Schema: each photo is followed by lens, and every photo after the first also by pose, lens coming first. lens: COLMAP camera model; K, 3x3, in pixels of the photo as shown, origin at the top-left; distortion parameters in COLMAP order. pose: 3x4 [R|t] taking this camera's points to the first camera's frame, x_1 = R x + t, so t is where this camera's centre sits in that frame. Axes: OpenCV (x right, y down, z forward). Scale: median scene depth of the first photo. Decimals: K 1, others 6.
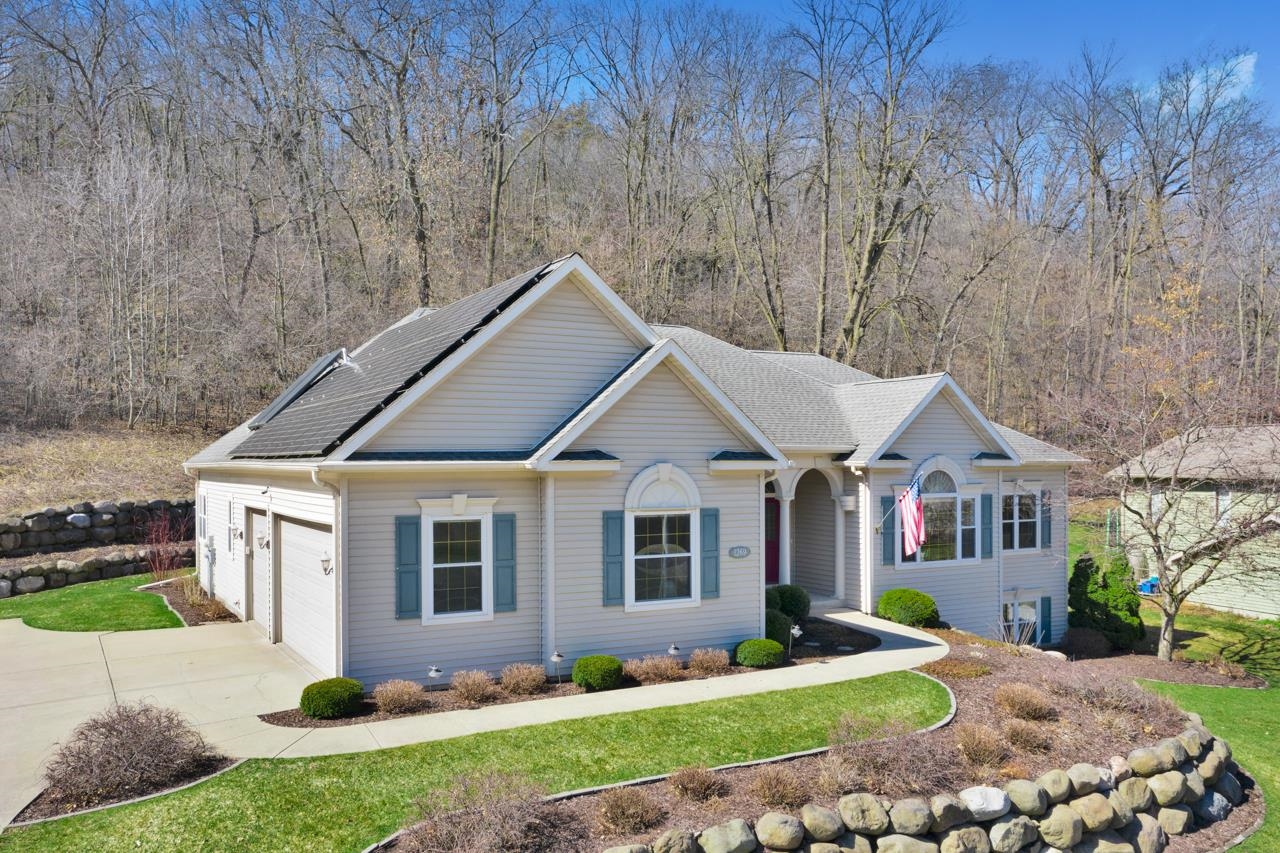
lens RADIAL K [[1045.4, 0, 633.9], [0, 1045.4, 450.6], [0, 0, 1]] dist [0.006775, 0.002814]
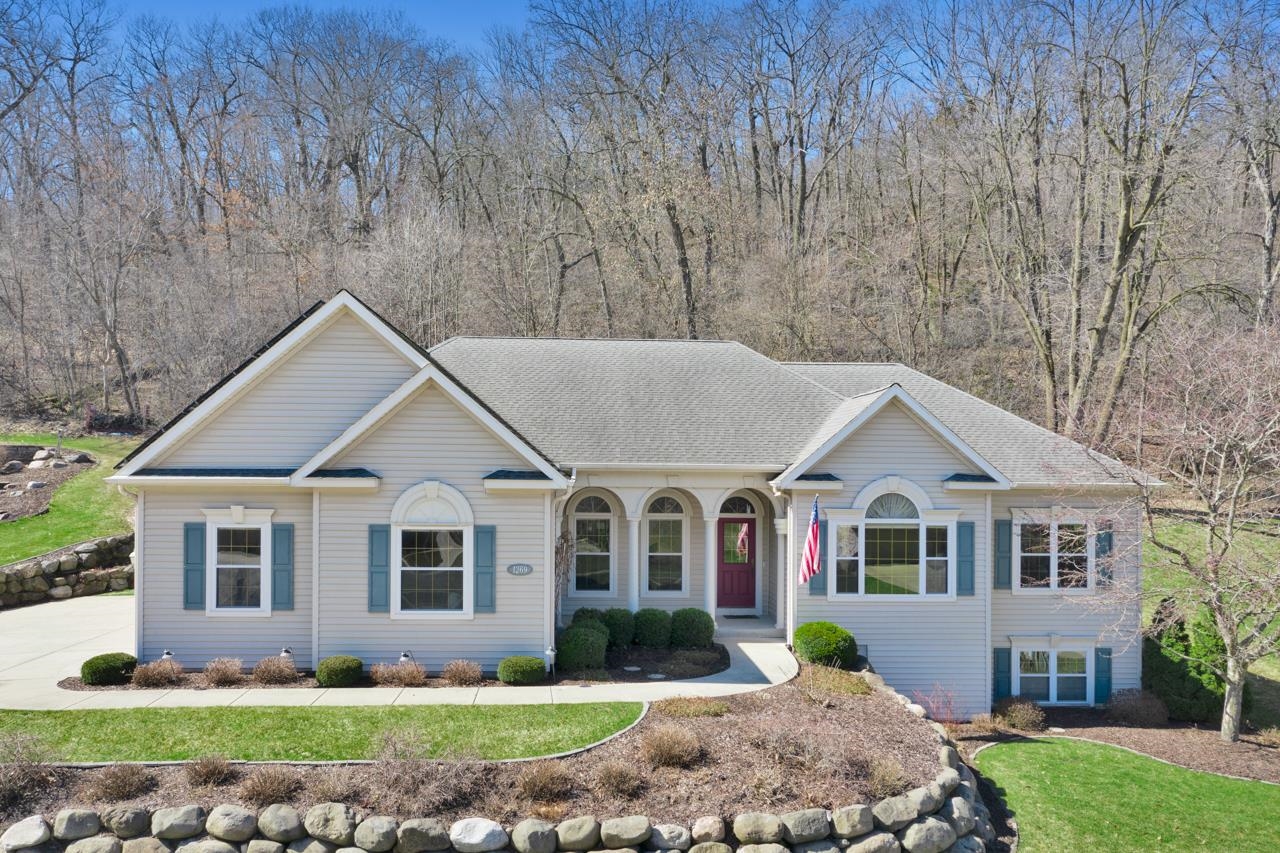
lens RADIAL K [[1034.9, 0, 629.8], [0, 1034.9, 458.7], [0, 0, 1]] dist [0.002203, 0.002213]
pose [[0.896411, 0.005542, -0.443189, 0.692599], [-0.006997, 0.999974, -0.001649, -0.010749], [0.443169, 0.004579, 0.896427, 0.153509]]
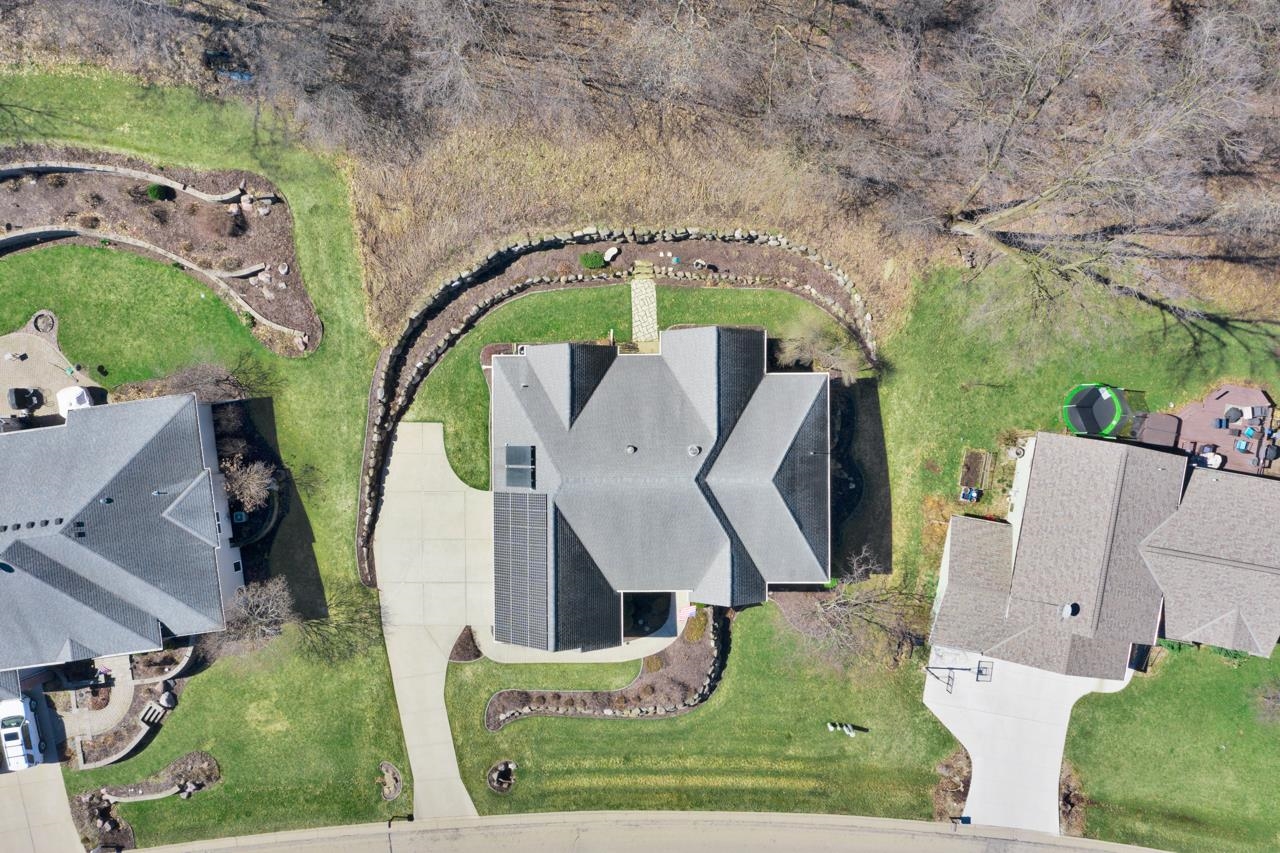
lens RADIAL K [[1017.3, 0, 636.3], [0, 1017.3, 428.4], [0, 0, 1]] dist [0.000549, 0.003668]
pose [[0.878270, 0.477975, -0.013470, -0.126354], [0.020169, -0.008884, 0.999757, -3.762699], [0.477740, -0.878328, -0.017443, 1.889930]]
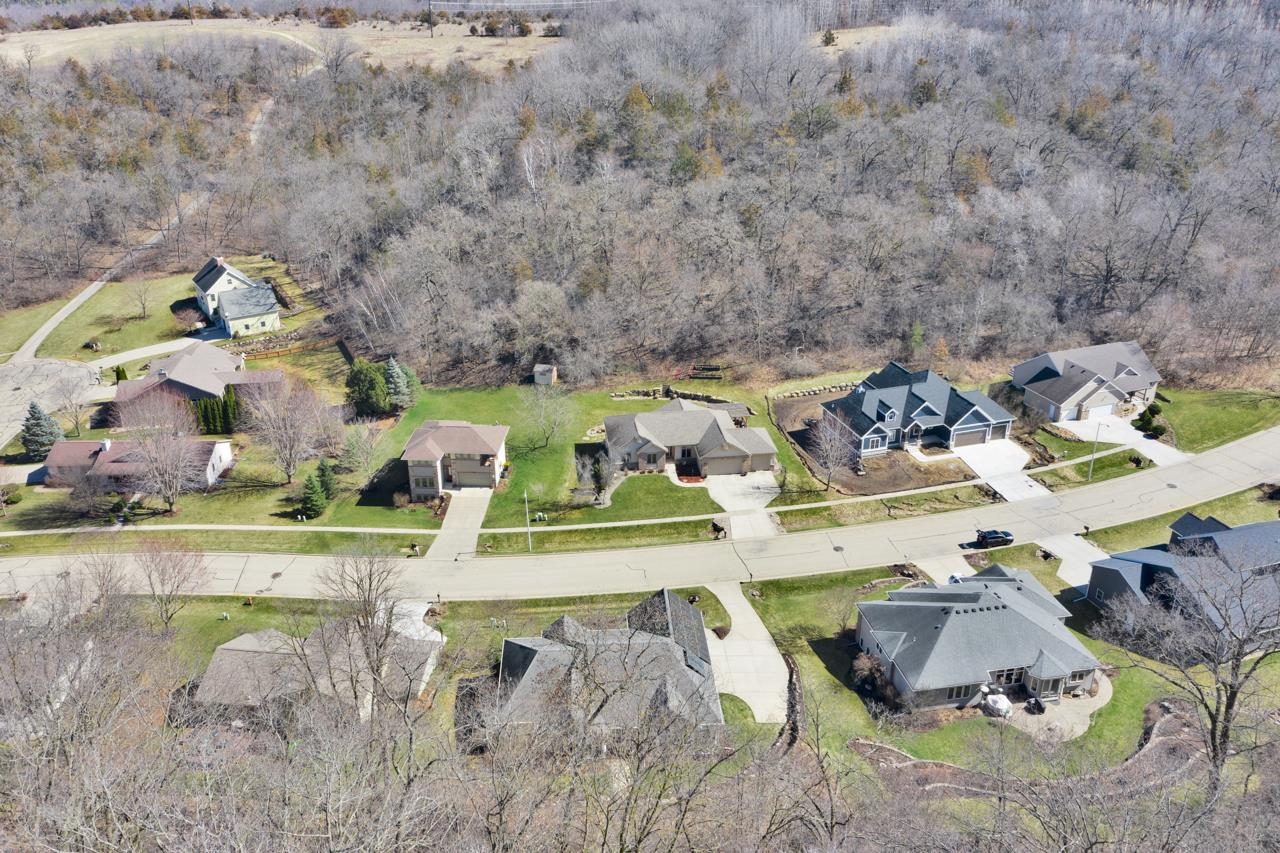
lens RADIAL K [[1017.3, 0, 636.3], [0, 1017.3, 428.4], [0, 0, 1]] dist [0.000549, 0.003668]
pose [[-0.901441, -0.173242, 0.396725, -2.279387], [0.002207, 0.914582, 0.404395, -3.714264], [-0.432896, 0.365414, -0.824060, 6.015071]]
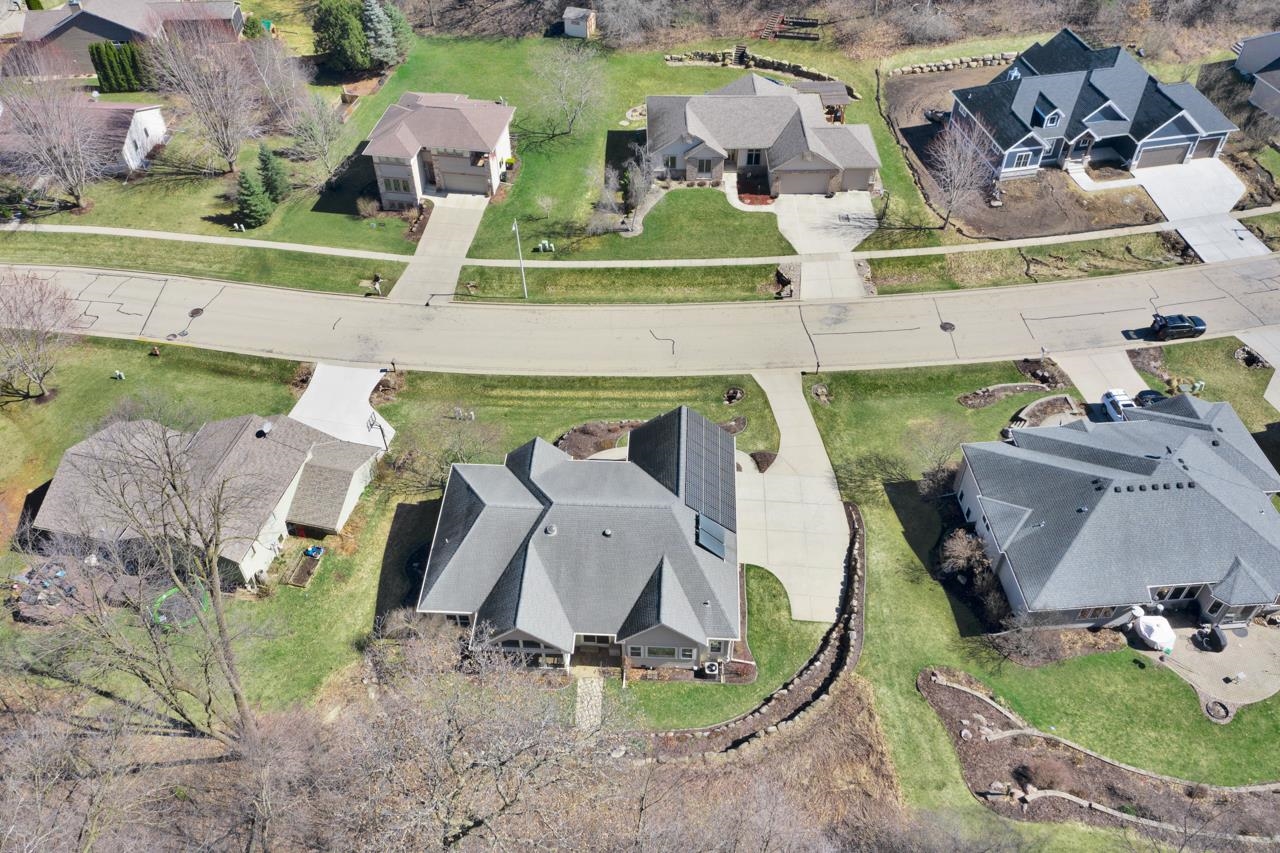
lens RADIAL K [[1017.3, 0, 636.3], [0, 1017.3, 428.4], [0, 0, 1]] dist [0.000549, 0.003668]
pose [[-0.850000, -0.368097, 0.376836, -1.600743], [0.006476, 0.707998, 0.706185, -3.263798], [-0.526743, 0.602697, -0.599414, 3.835508]]
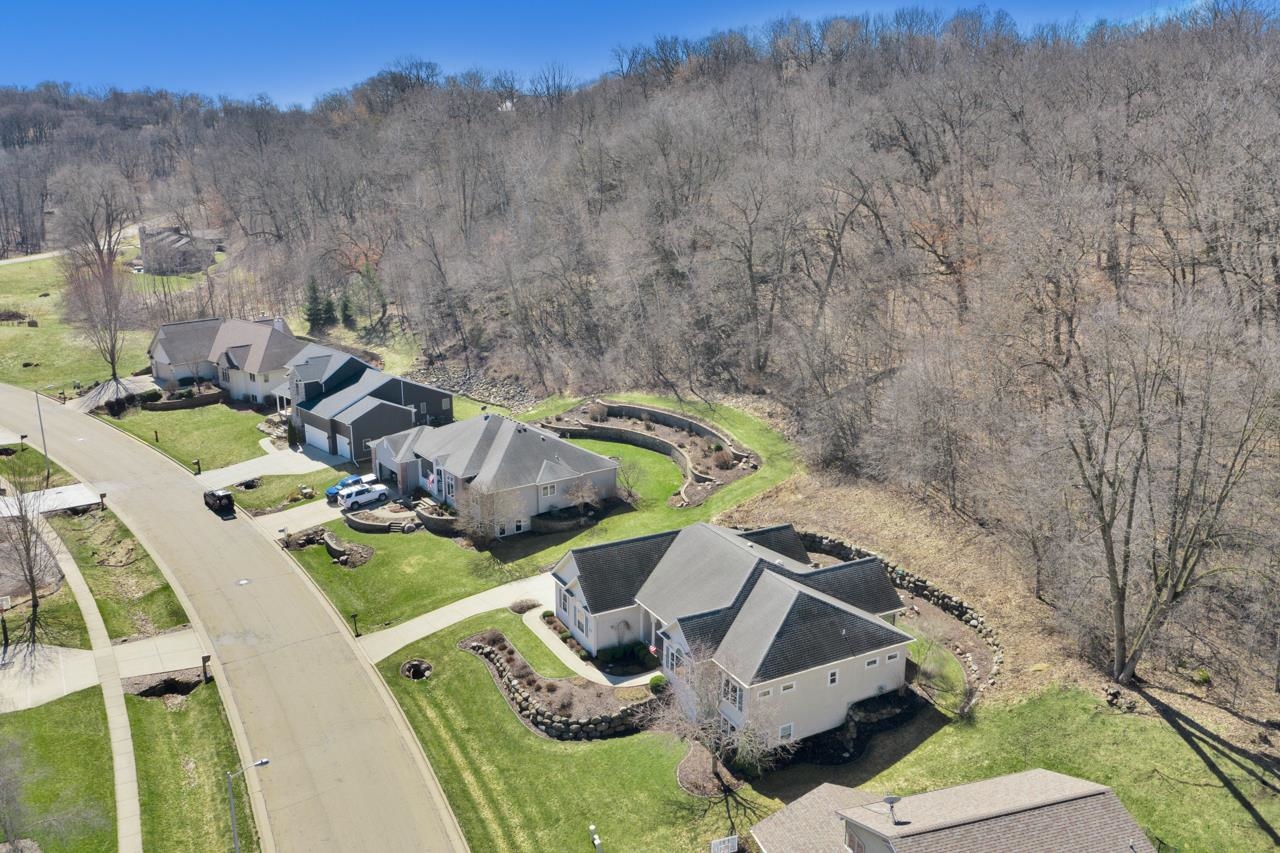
lens RADIAL K [[1017.3, 0, 636.3], [0, 1017.3, 428.4], [0, 0, 1]] dist [0.000549, 0.003668]
pose [[-0.015883, 0.265897, -0.963871, 3.914278], [0.008106, 0.963995, 0.265798, -1.804635], [0.999841, -0.003591, -0.017466, 1.341509]]
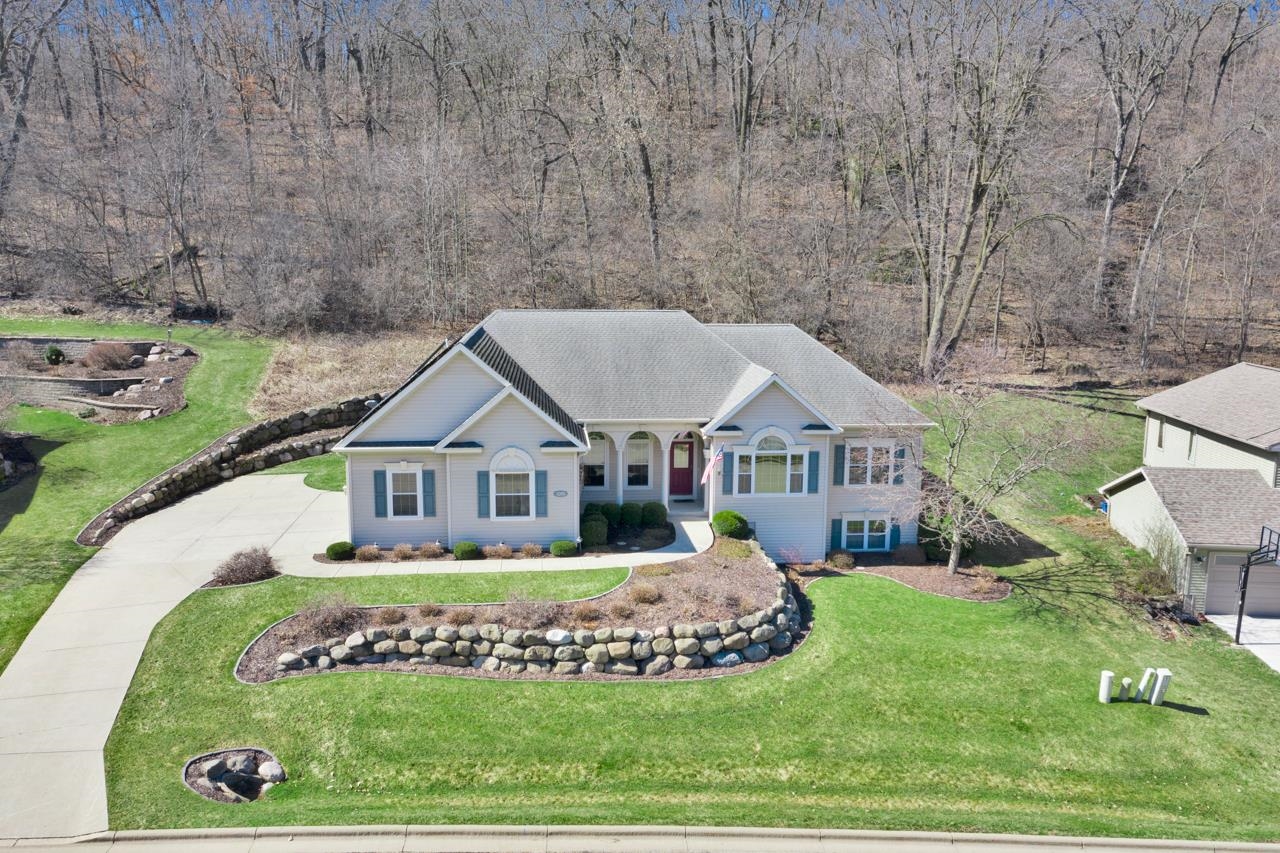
lens RADIAL K [[1020.4, 0, 636.4], [0, 1020.4, 431.6], [0, 0, 1]] dist [0.002987, 0.002966]
pose [[0.914653, 0.076081, -0.397016, 1.009269], [-0.005209, 0.984266, 0.176616, -0.359200], [0.404207, -0.159474, 0.900658, -0.607889]]
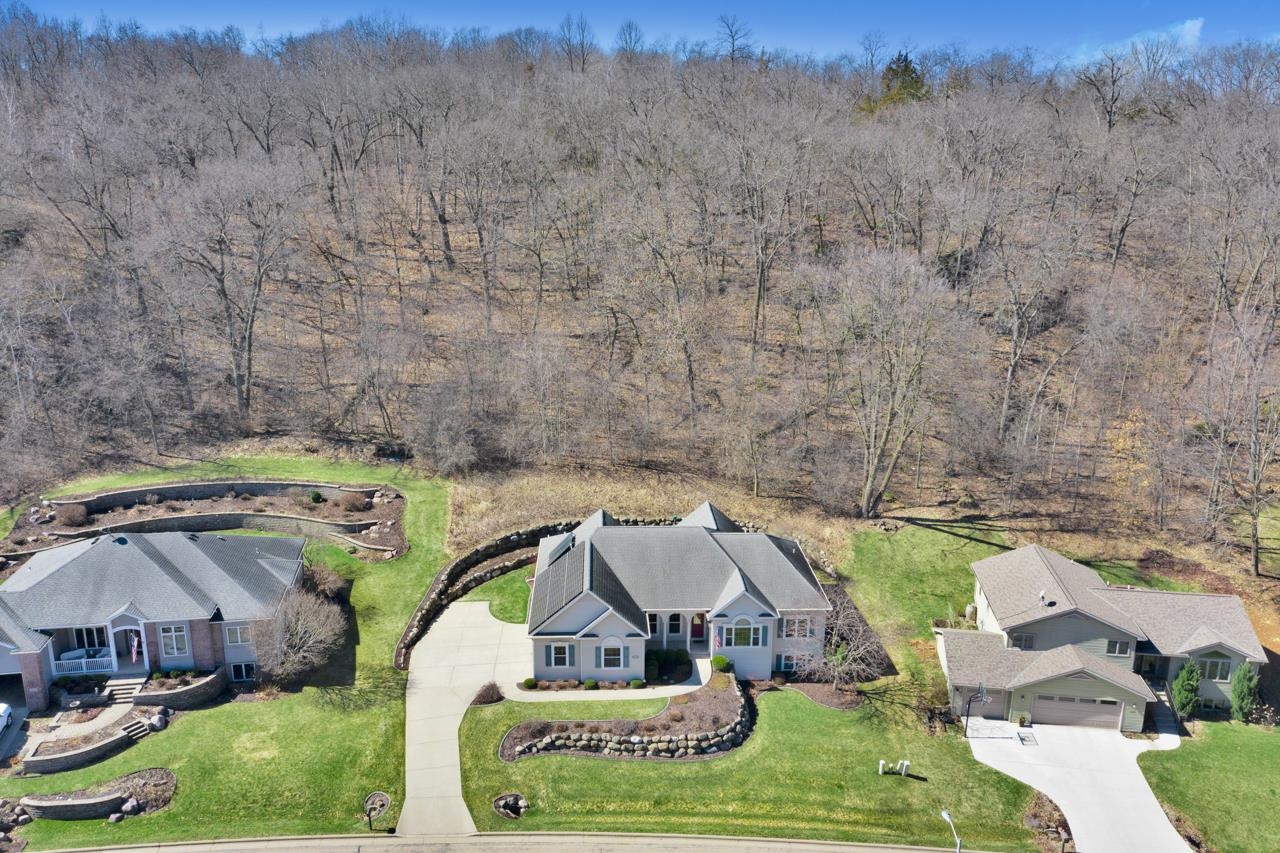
lens RADIAL K [[1017.3, 0, 636.3], [0, 1017.3, 428.4], [0, 0, 1]] dist [0.000549, 0.003668]
pose [[0.893460, 0.121182, -0.432486, 1.731359], [-0.003484, 0.964756, 0.263125, -1.813791], [0.449129, -0.233585, 0.862393, -2.159949]]
